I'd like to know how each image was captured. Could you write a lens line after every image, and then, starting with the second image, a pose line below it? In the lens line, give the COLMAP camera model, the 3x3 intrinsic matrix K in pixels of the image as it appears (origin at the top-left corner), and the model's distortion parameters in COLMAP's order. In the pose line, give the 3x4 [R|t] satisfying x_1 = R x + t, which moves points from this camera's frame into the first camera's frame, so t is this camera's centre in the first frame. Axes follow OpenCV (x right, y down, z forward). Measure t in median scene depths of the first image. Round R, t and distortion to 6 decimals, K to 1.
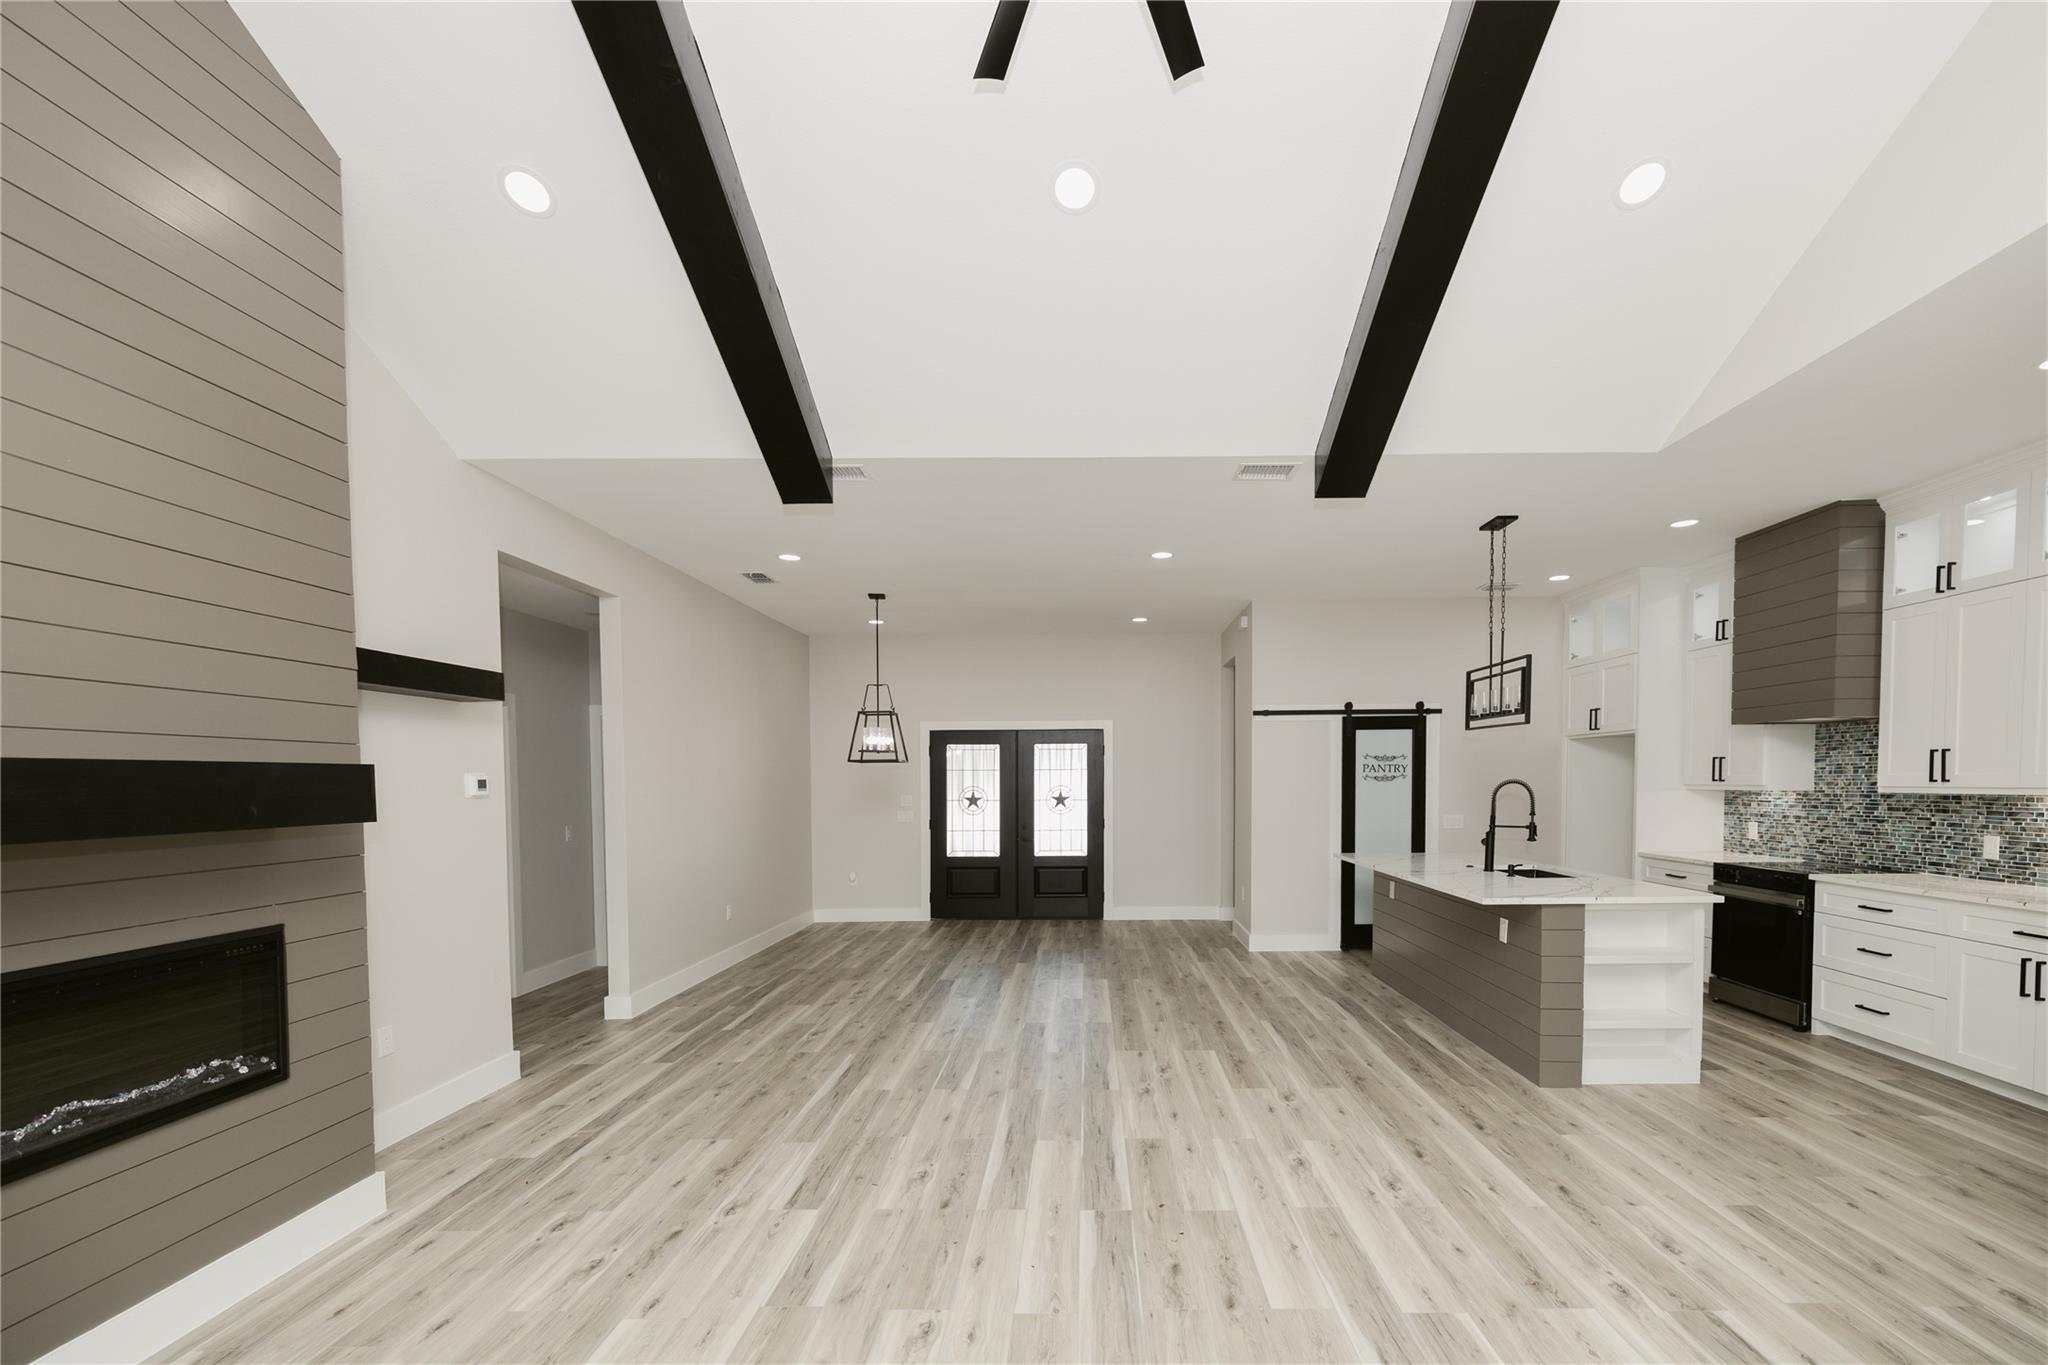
lens RADIAL K [[872.1, 0, 1091.3], [0, 872.1, 819.5], [0, 0, 1]] dist [-0.003796, 0.001408]
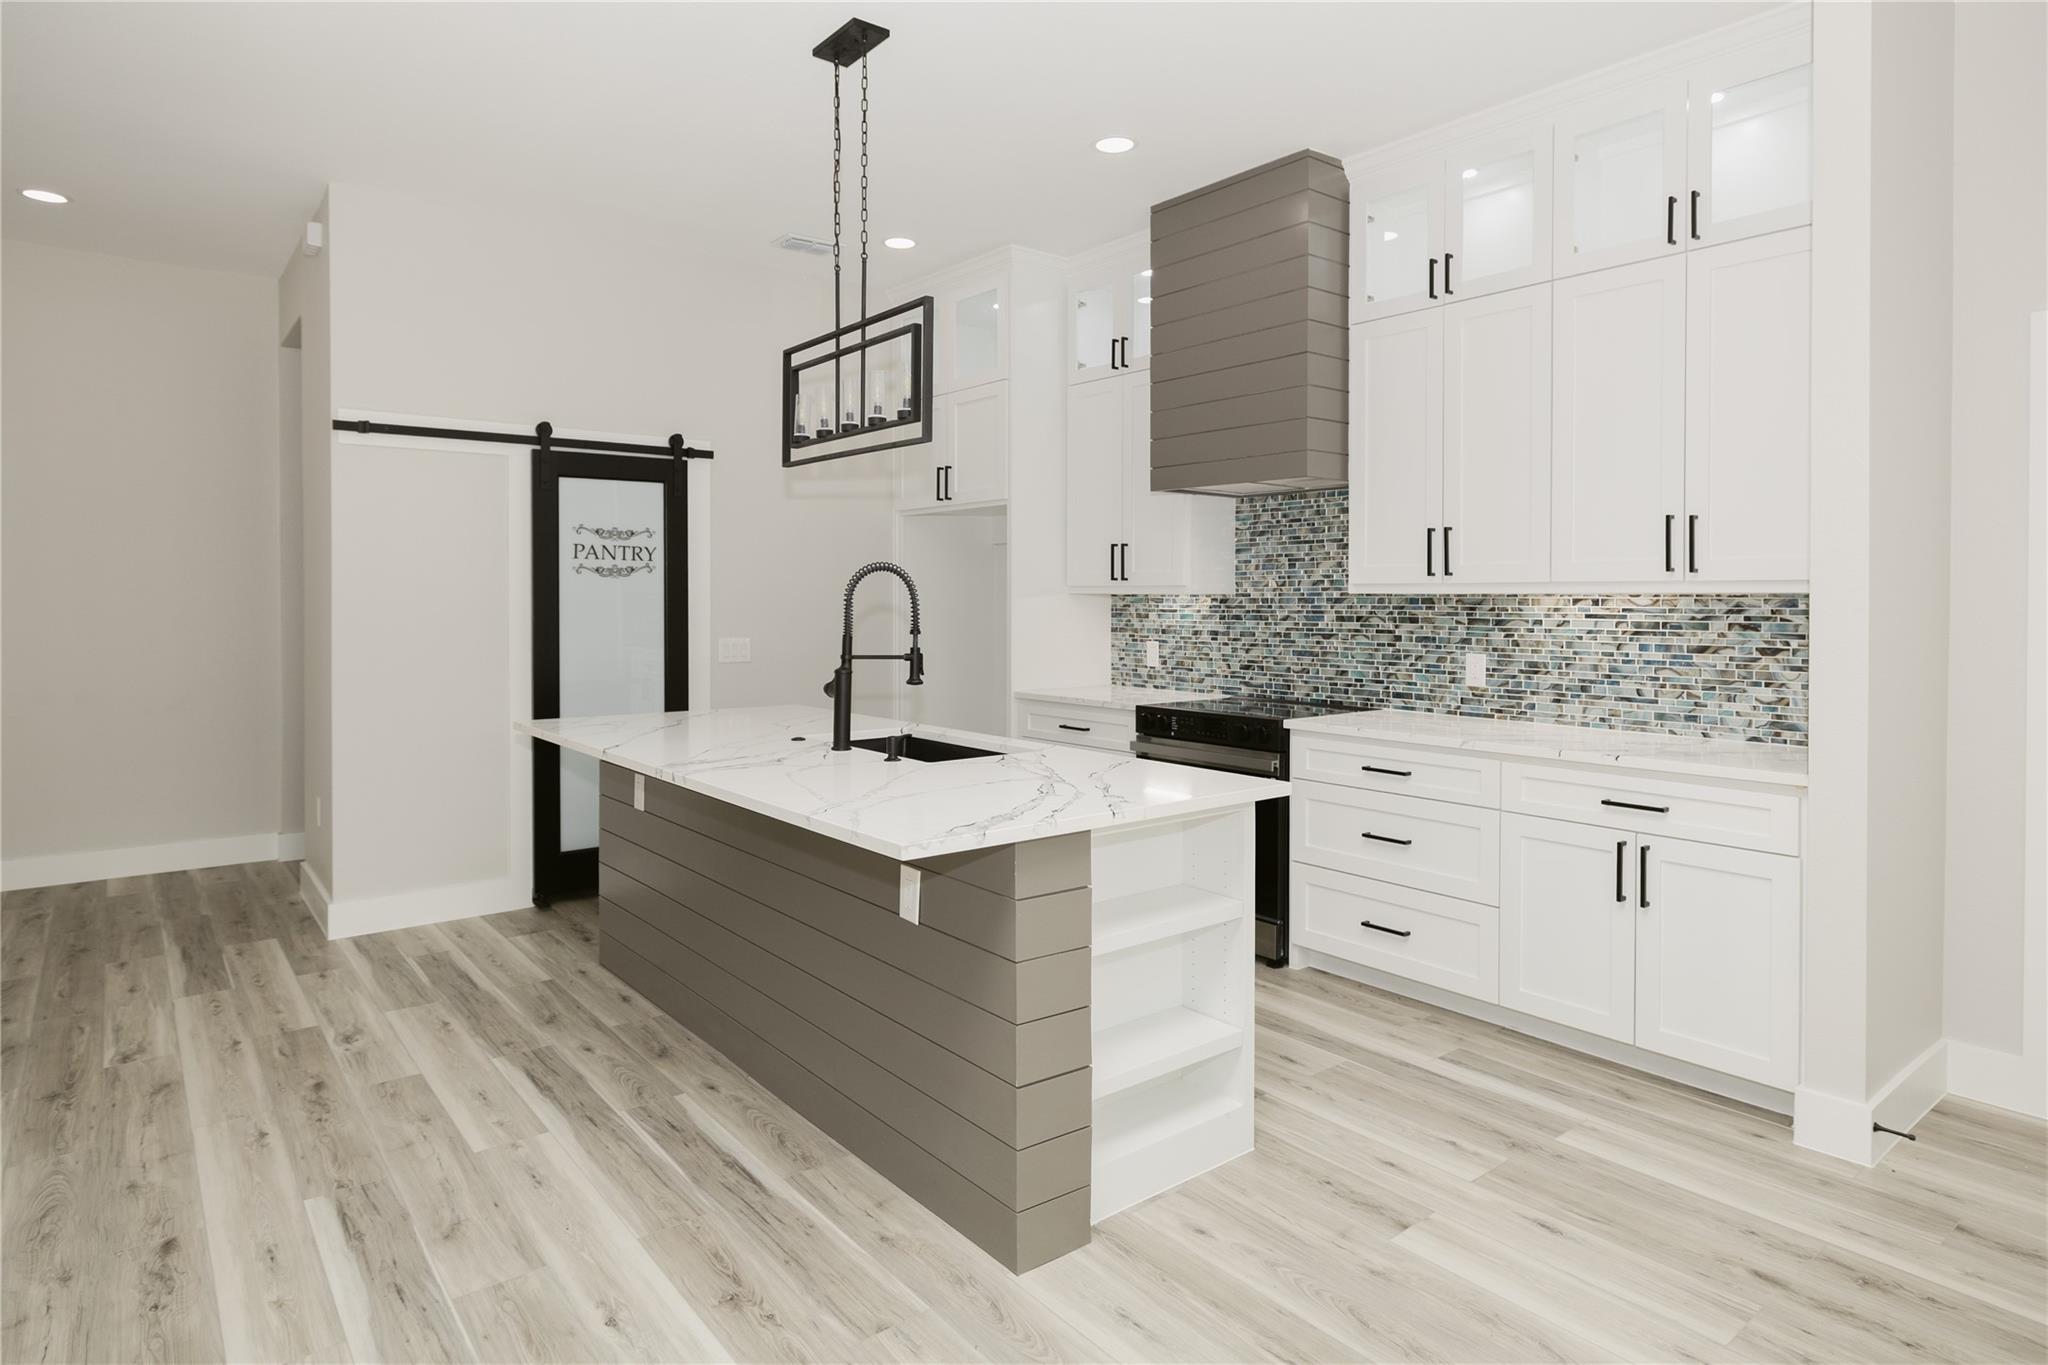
lens RADIAL K [[1134.7, 0, 972.9], [0, 1134.7, 611.4], [0, 0, 1]] dist [0.007909, 0.000391]
pose [[0.797854, 0.000376, 0.602851, 0.121717], [0.020373, 0.999412, -0.027586, 0.001174], [-0.602506, 0.034292, 0.797377, 0.414419]]
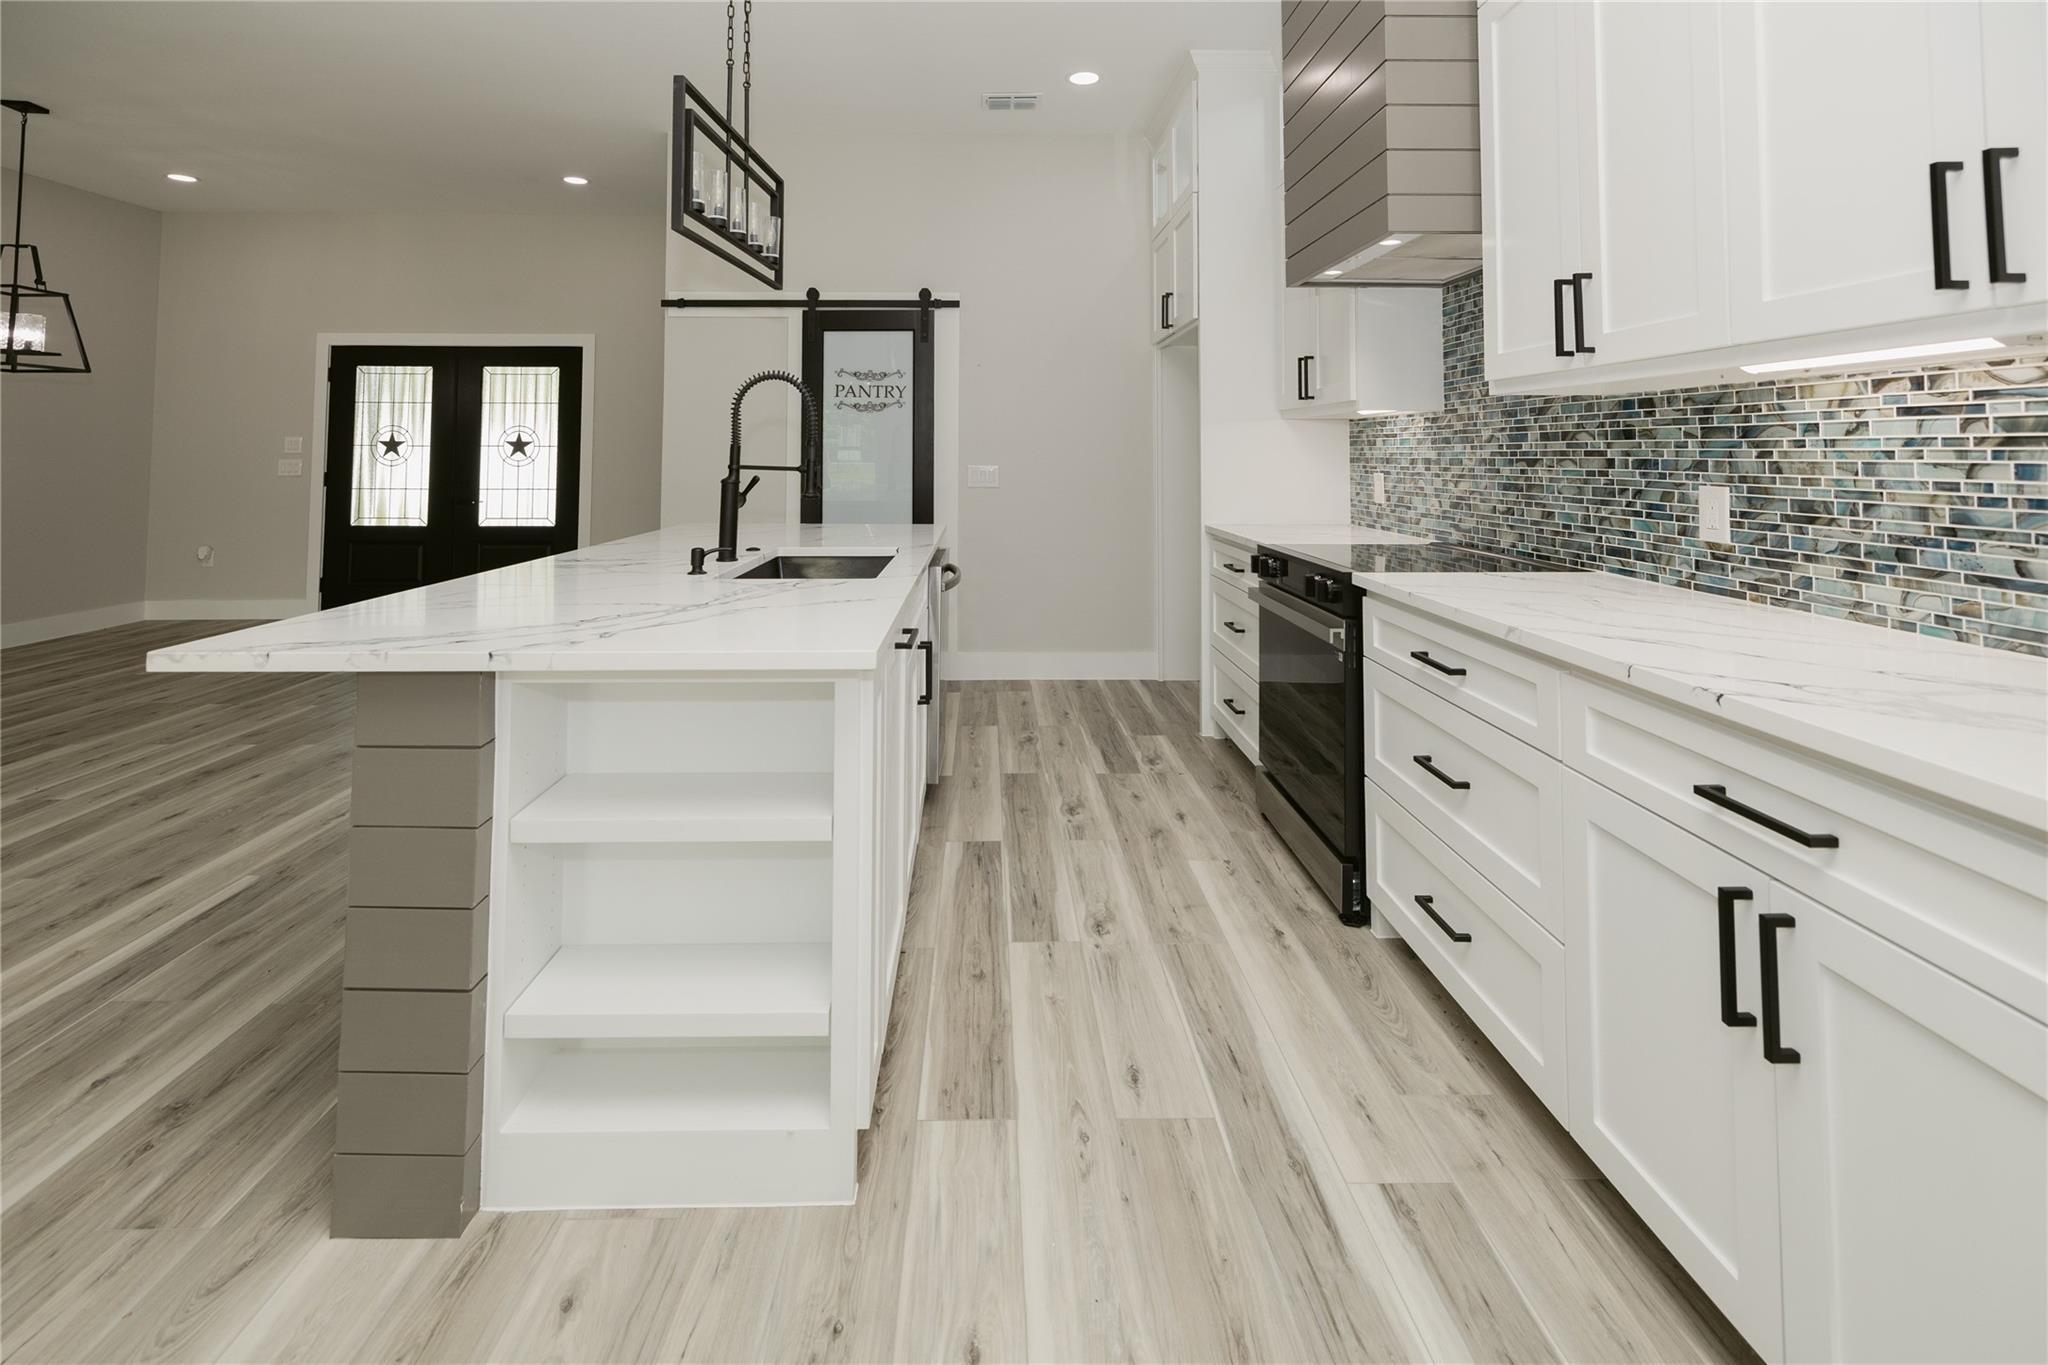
lens RADIAL K [[872.1, 0, 998.9], [0, 872.1, 424.5], [0, 0, 1]] dist [-0.003796, 0.001408]
pose [[0.999921, 0.008691, 0.009093, 0.561771], [-0.007948, 0.996863, -0.078753, 0.020231], [-0.009749, 0.078674, 0.996853, 0.476986]]
